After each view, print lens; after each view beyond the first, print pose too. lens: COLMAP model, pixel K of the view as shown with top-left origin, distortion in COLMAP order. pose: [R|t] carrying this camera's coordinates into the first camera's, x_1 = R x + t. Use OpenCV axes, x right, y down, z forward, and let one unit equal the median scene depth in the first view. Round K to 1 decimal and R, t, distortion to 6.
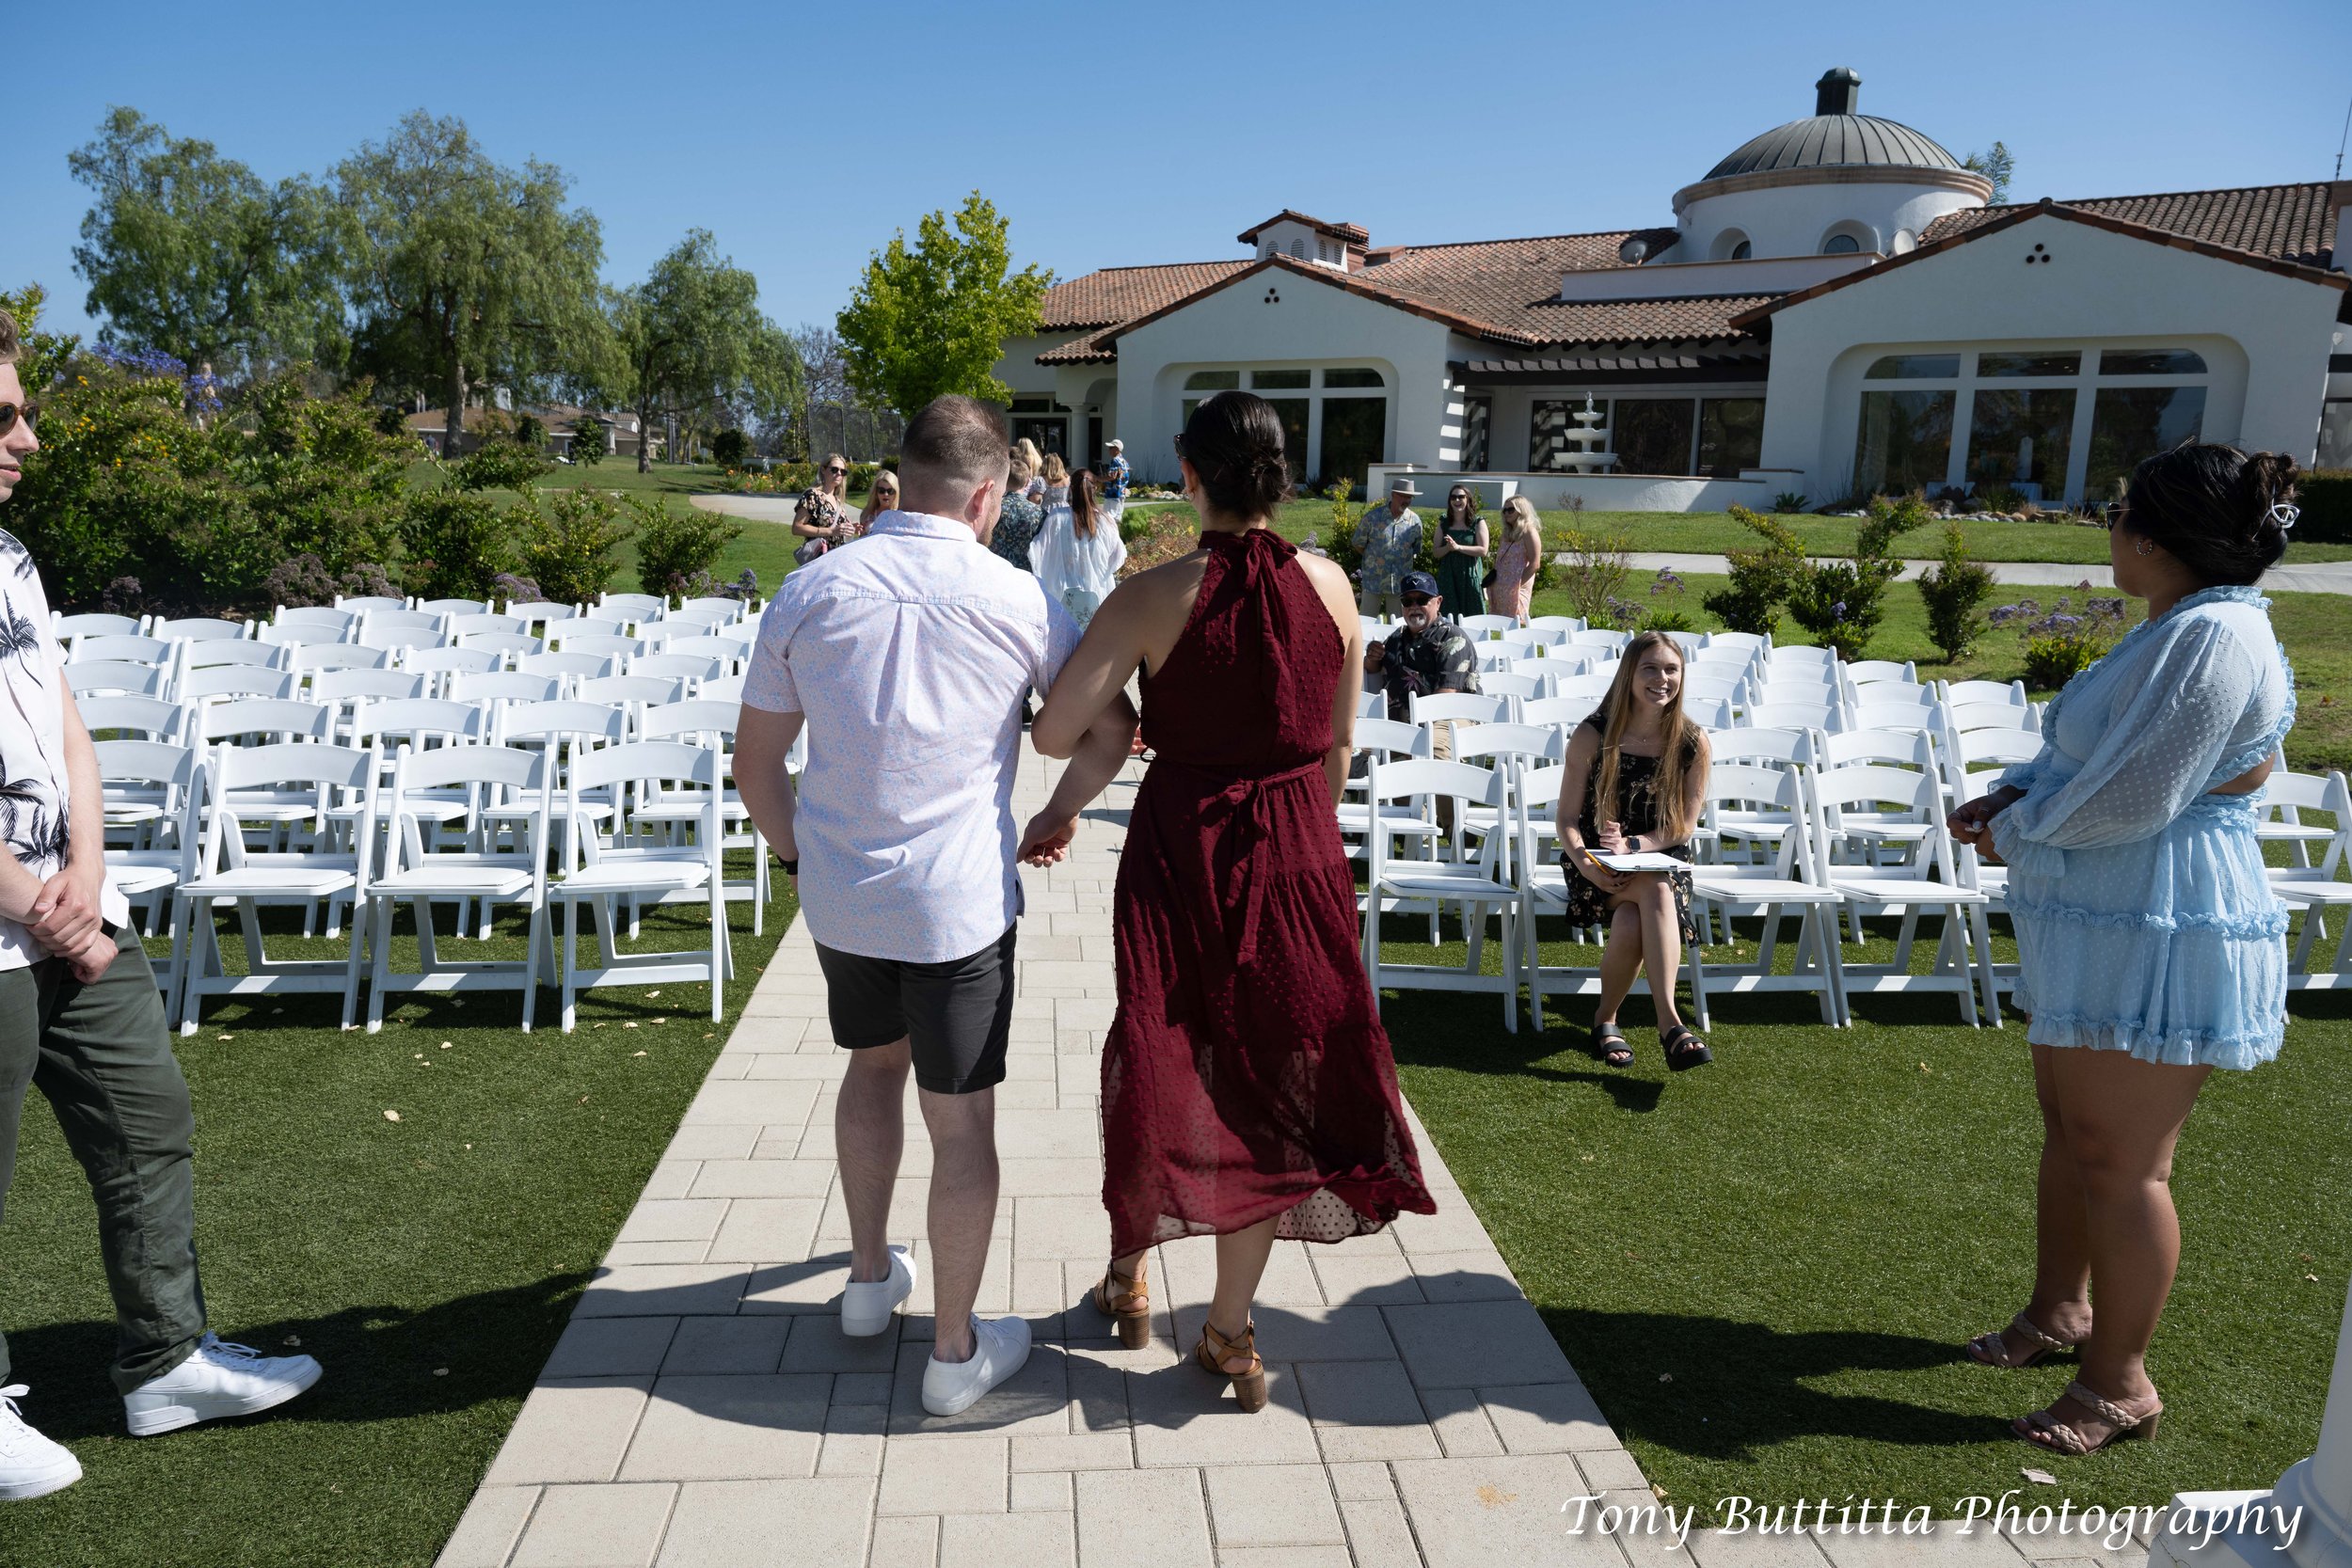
lens RADIAL K [[1595.8, 0, 1179.7], [0, 1595.8, 791.8], [0, 0, 1]] dist [-0.000567, -0.000010]
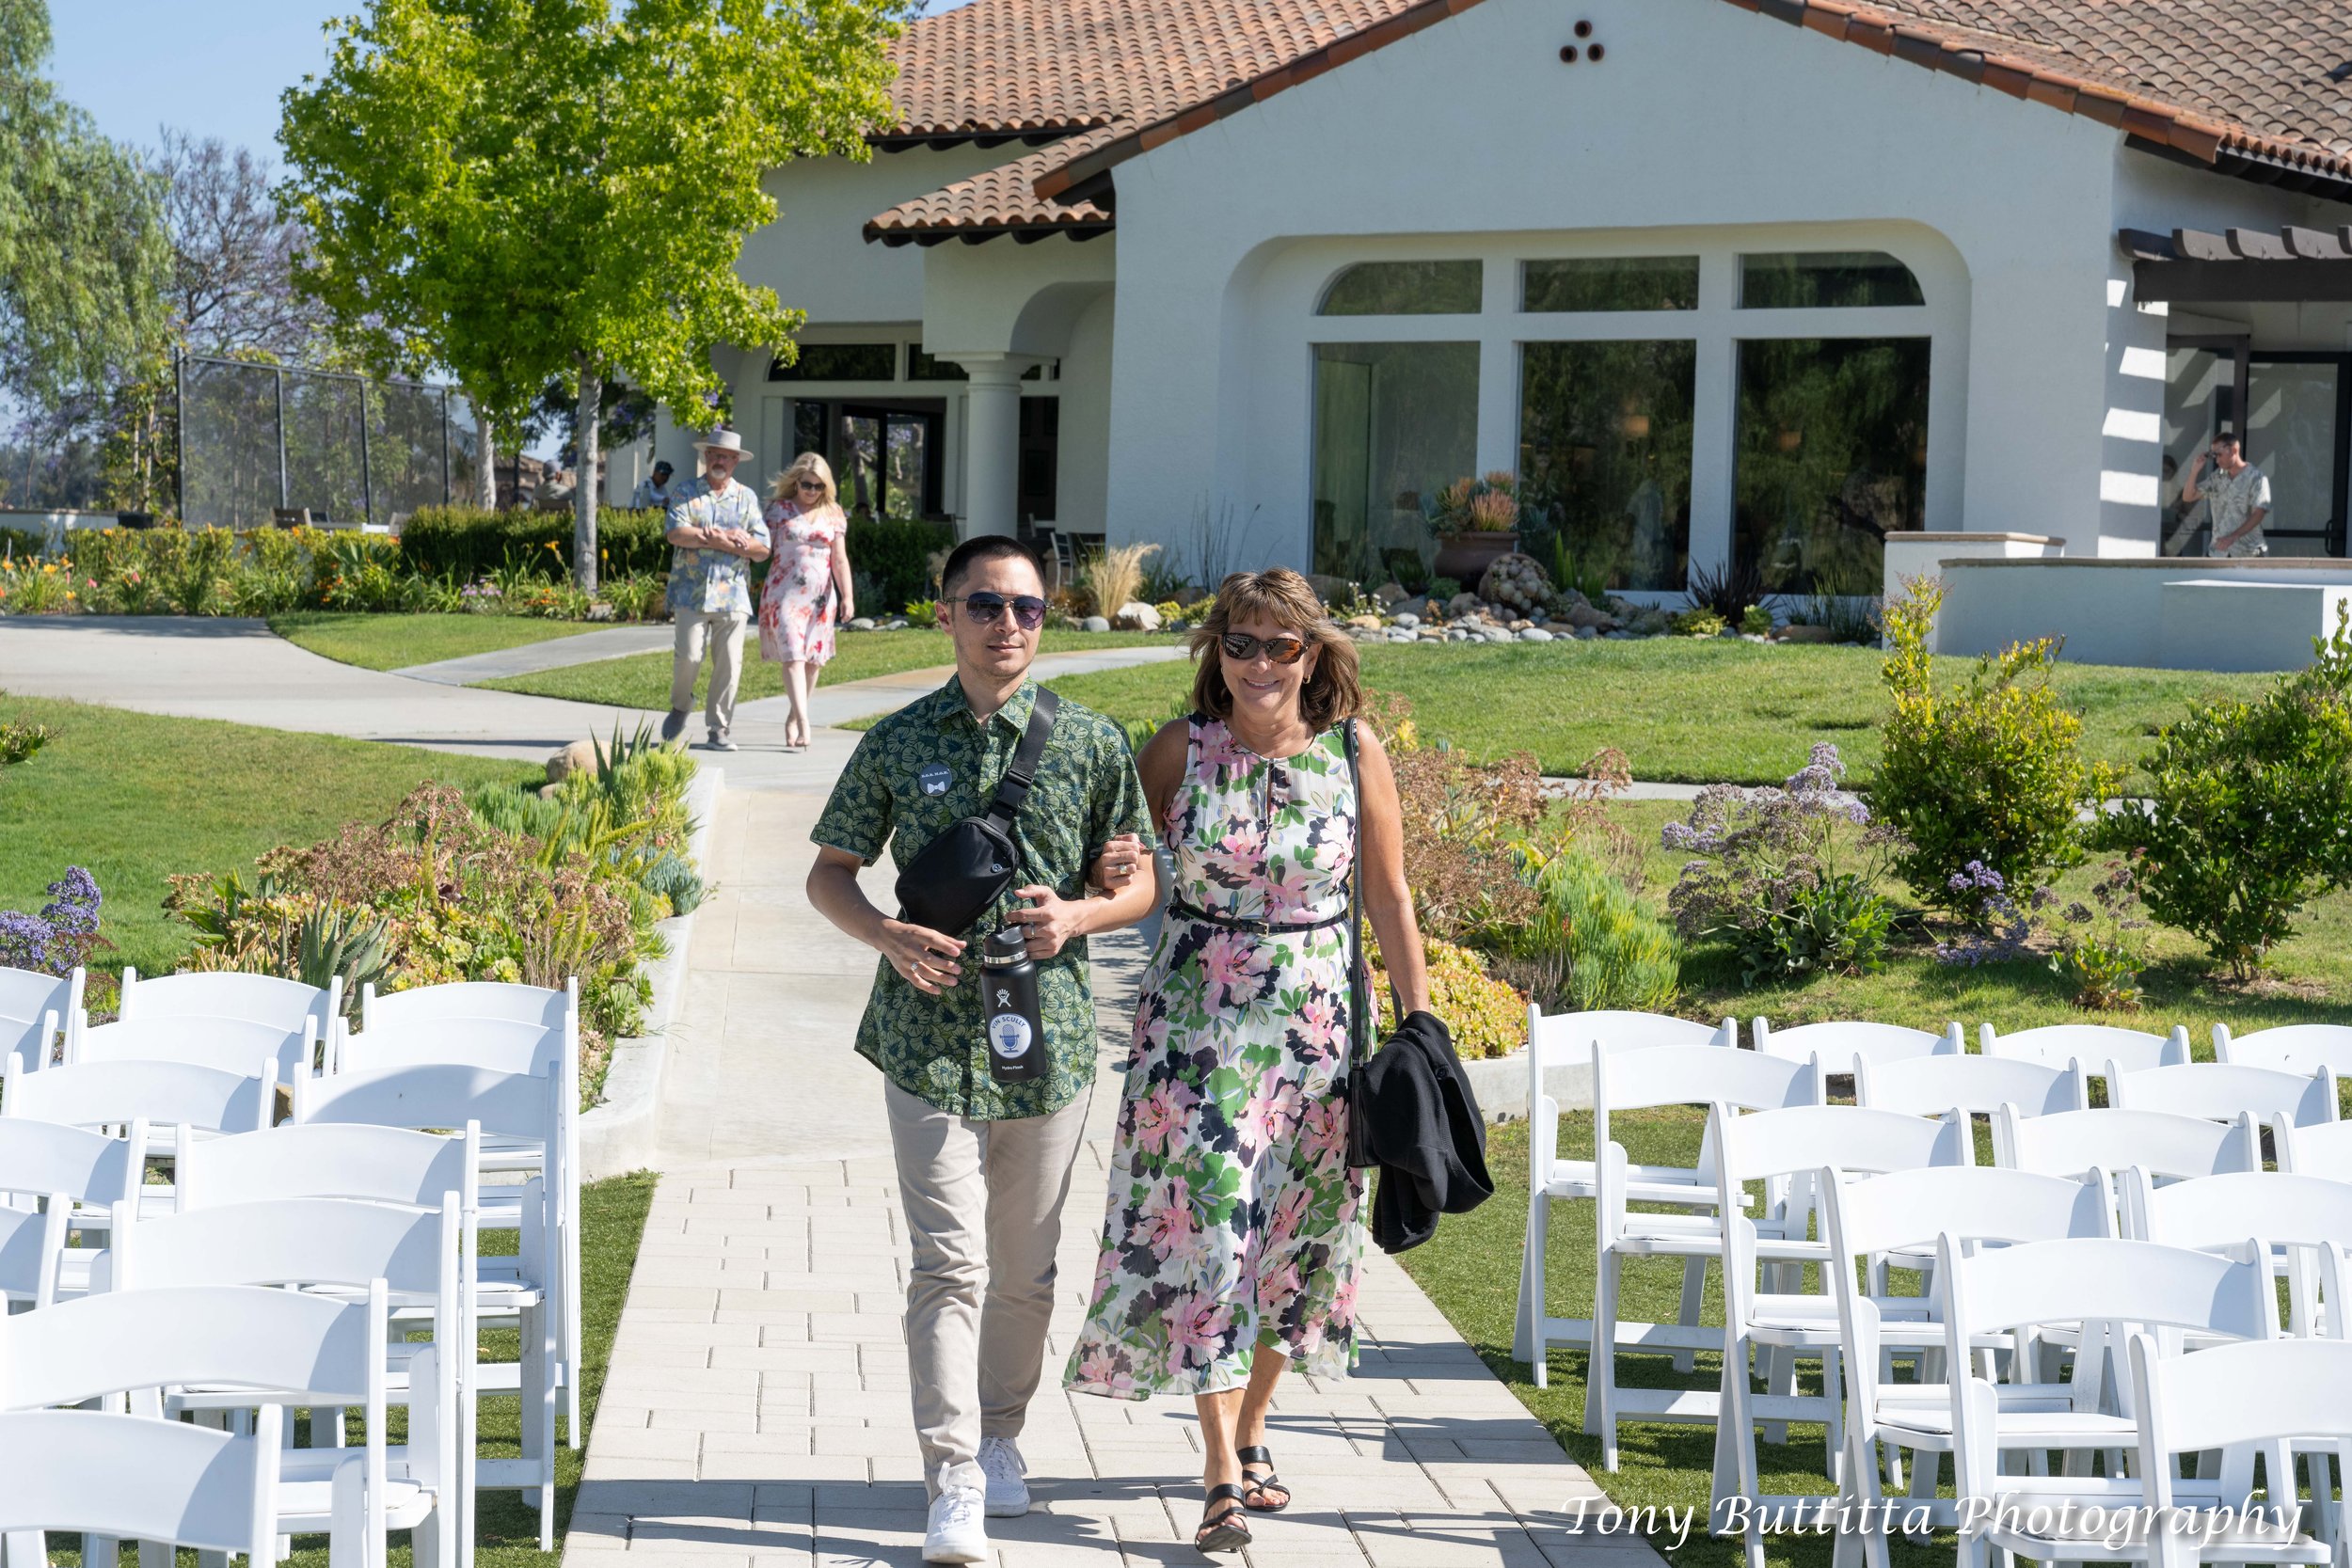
lens RADIAL K [[4761.1, 0, 1169.3], [0, 4761.1, 821.3], [0, 0, 1]] dist [0.005143, -0.010517]
pose [[0.999889, 0.002689, -0.014637, -0.025601], [-0.004735, 0.989909, -0.141624, -0.010793], [0.014108, 0.141678, 0.989812, 0.054457]]
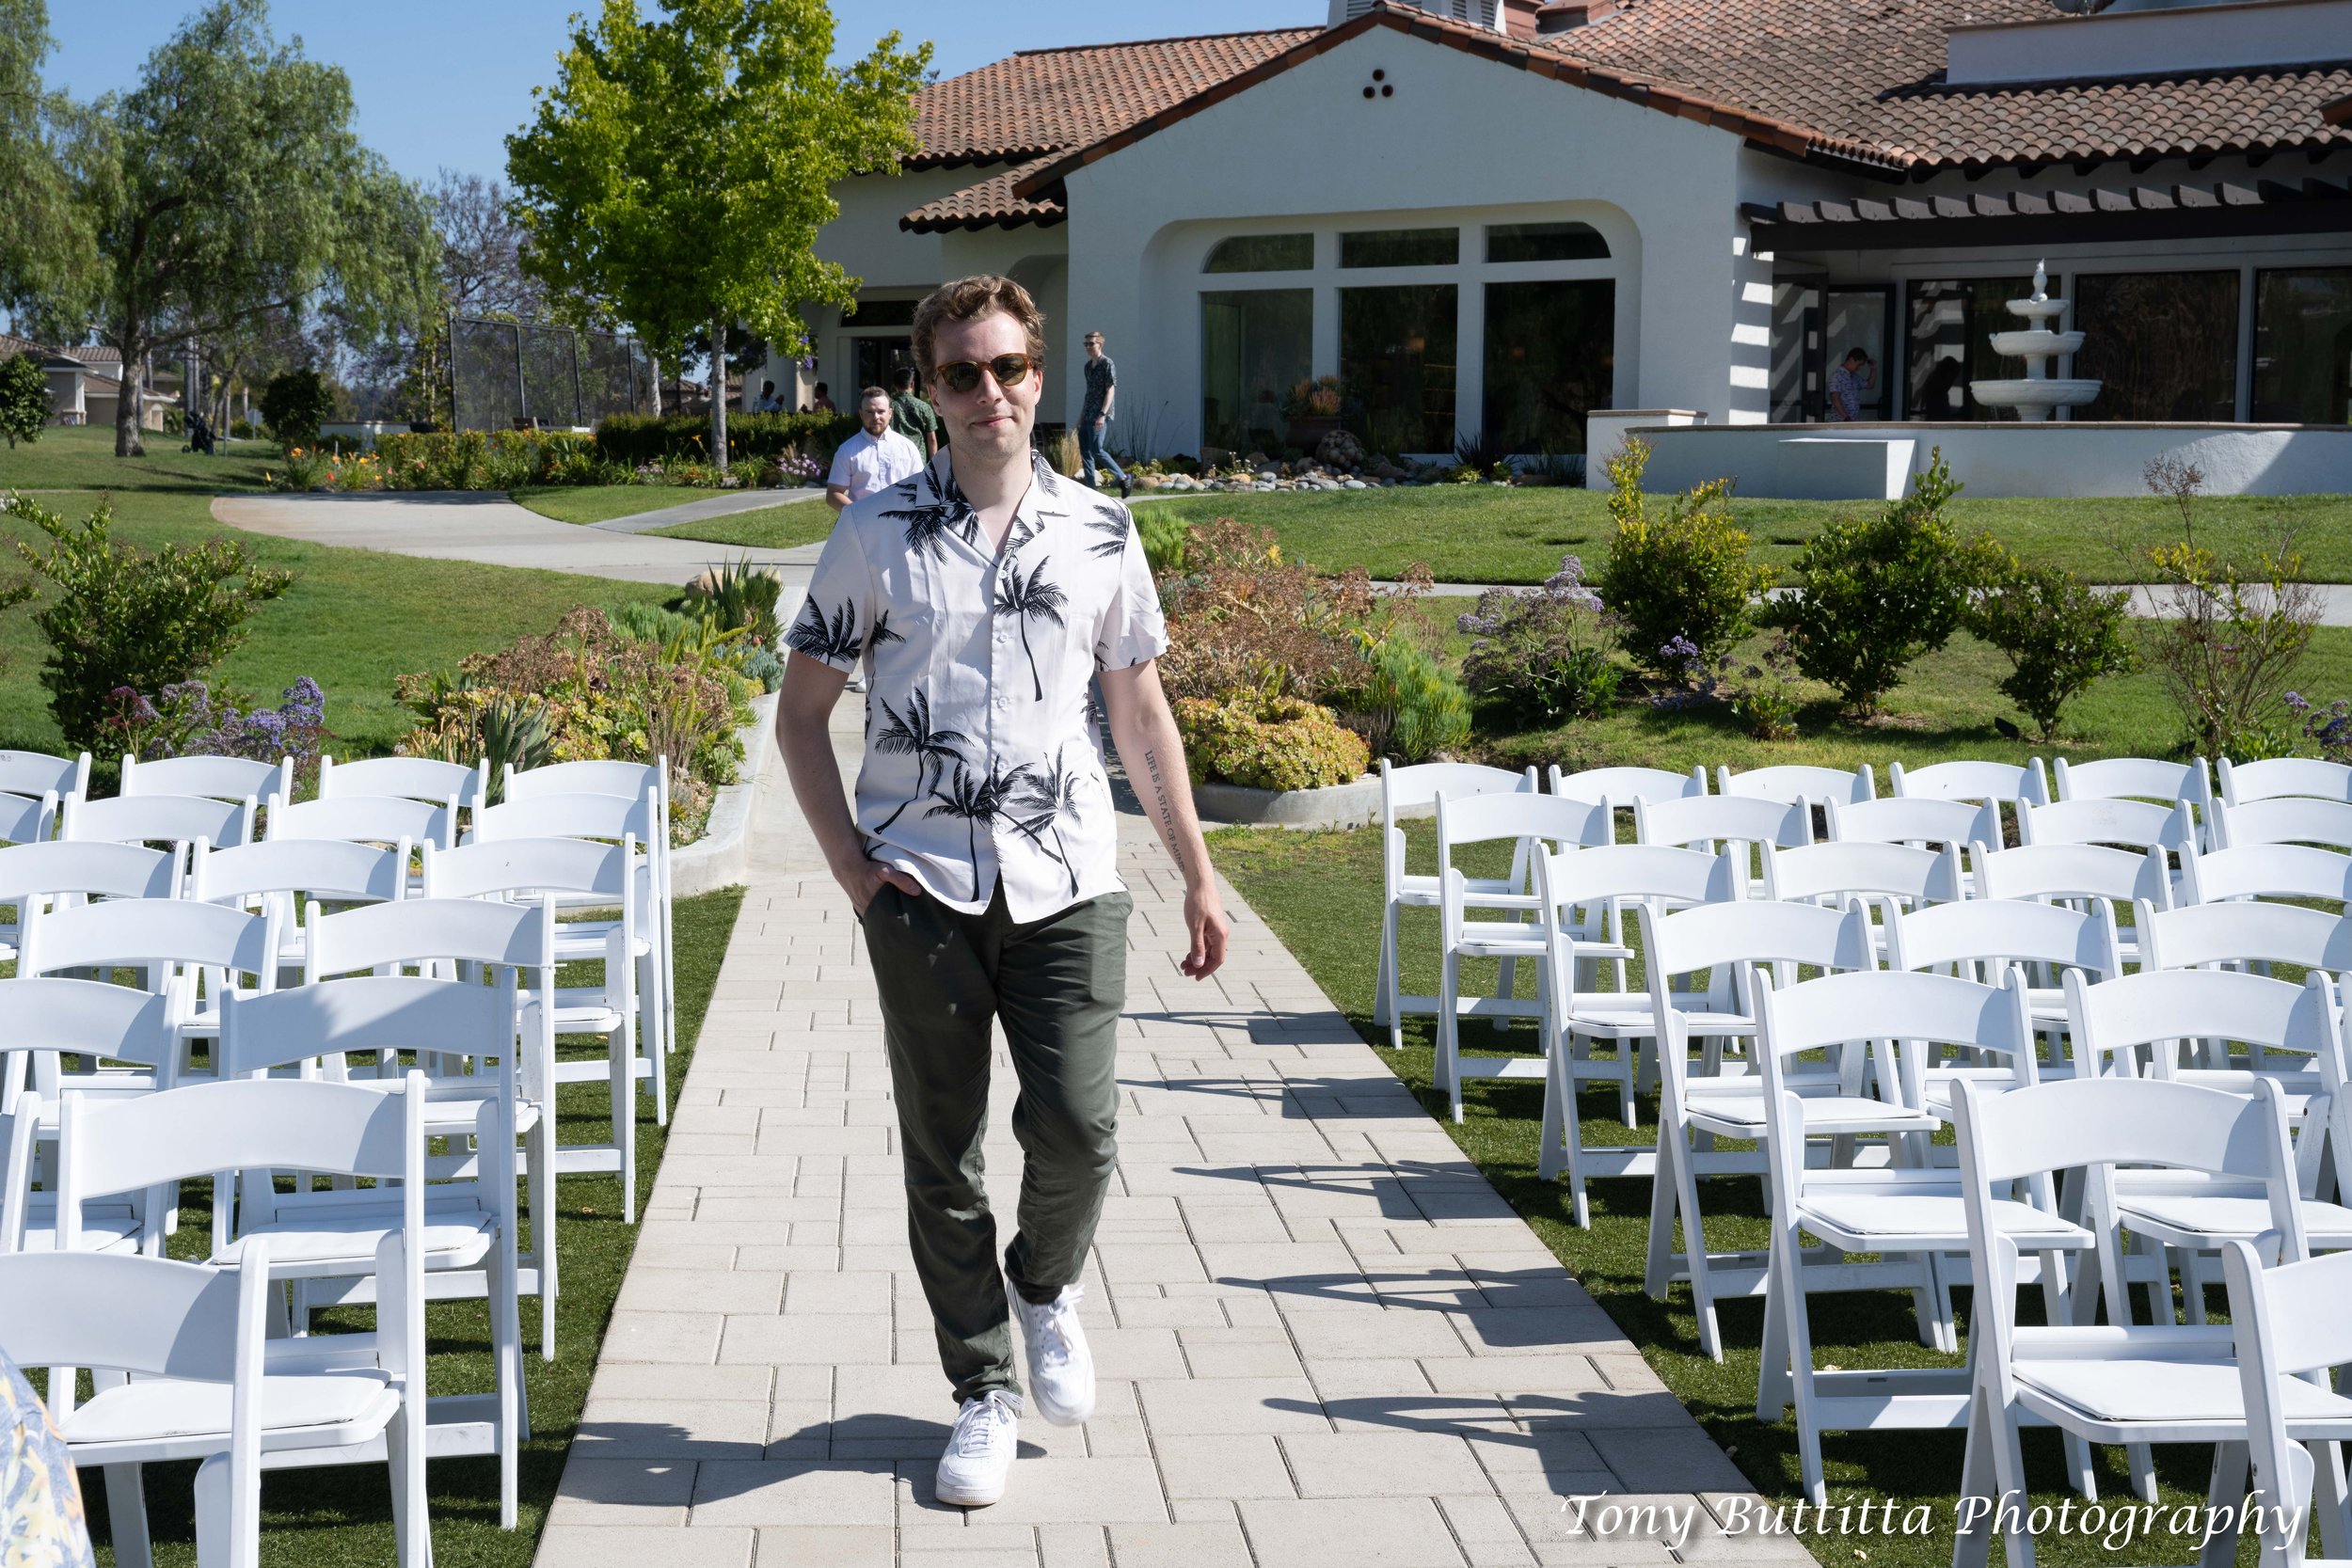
lens RADIAL K [[3057.4, 0, 1165.3], [0, 3057.4, 776.3], [0, 0, 1]] dist [0.002397, -0.003497]
pose [[0.999829, -0.018453, 0.001465, -0.026077], [0.018511, 0.995995, -0.087466, -0.022117], [0.000155, 0.087478, 0.996166, 0.117894]]
